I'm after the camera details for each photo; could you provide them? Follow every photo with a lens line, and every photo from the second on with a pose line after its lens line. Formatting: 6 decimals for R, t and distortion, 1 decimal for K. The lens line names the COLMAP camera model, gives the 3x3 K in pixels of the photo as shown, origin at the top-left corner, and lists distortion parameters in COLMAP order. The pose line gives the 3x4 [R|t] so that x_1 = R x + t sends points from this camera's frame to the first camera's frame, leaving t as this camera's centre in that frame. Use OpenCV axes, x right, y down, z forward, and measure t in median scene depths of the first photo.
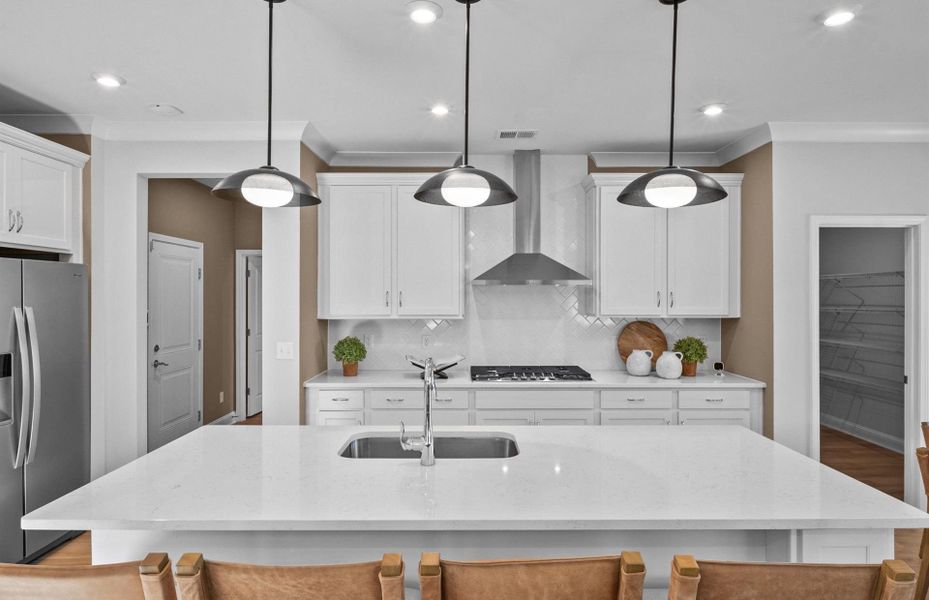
lens RADIAL K [[510.0, 0, 464.5], [0, 510.0, 305.4], [0, 0, 1]] dist [-0.004572, 0.000565]
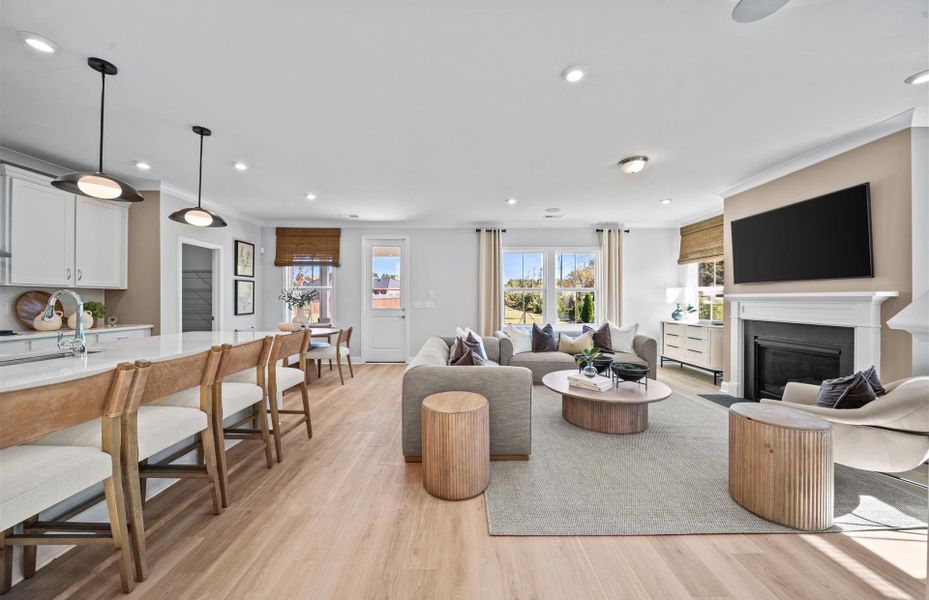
lens RADIAL K [[332.2, 0, 468.5], [0, 332.2, 299.1], [0, 0, 1]] dist [0.001367, -0.001408]
pose [[-0.018605, 0.000417, 0.999827, -0.540407], [0.010546, 0.999944, -0.000221, 0.068794], [-0.999771, 0.010540, -0.018608, -0.069701]]
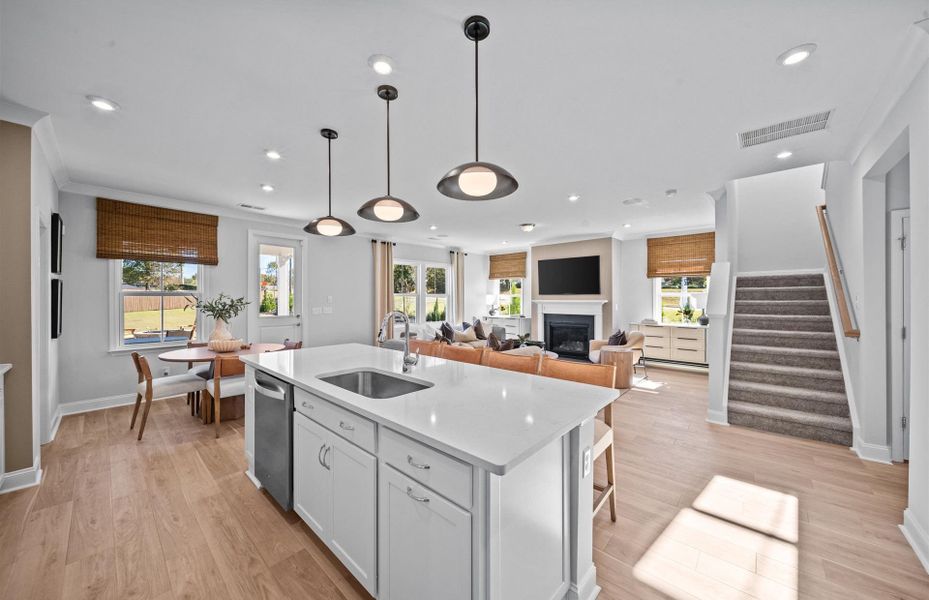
lens RADIAL K [[332.2, 0, 471.1], [0, 332.2, 301.9], [0, 0, 1]] dist [0.001367, -0.001408]
pose [[-0.756154, -0.009063, 0.654331, -0.475412], [0.008103, 0.999698, 0.023210, 0.022349], [-0.654343, 0.022852, -0.755852, 0.833252]]
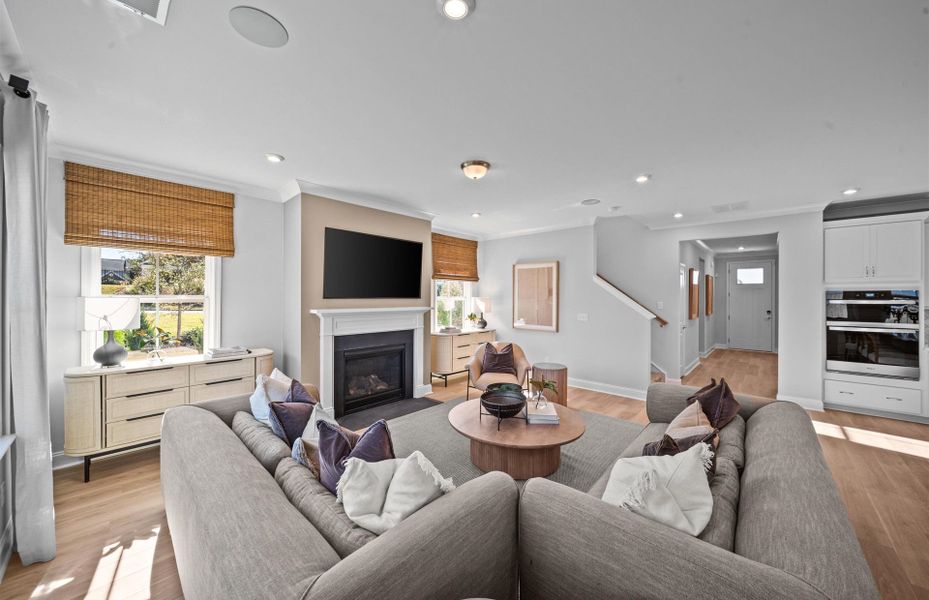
lens RADIAL K [[332.2, 0, 466.2], [0, 332.2, 299.1], [0, 0, 1]] dist [0.001367, -0.001408]
pose [[-0.671766, -0.000205, -0.740764, 0.971603], [-0.009282, 0.999924, 0.008141, 0.019512], [0.740706, 0.012345, -0.671716, -0.010174]]
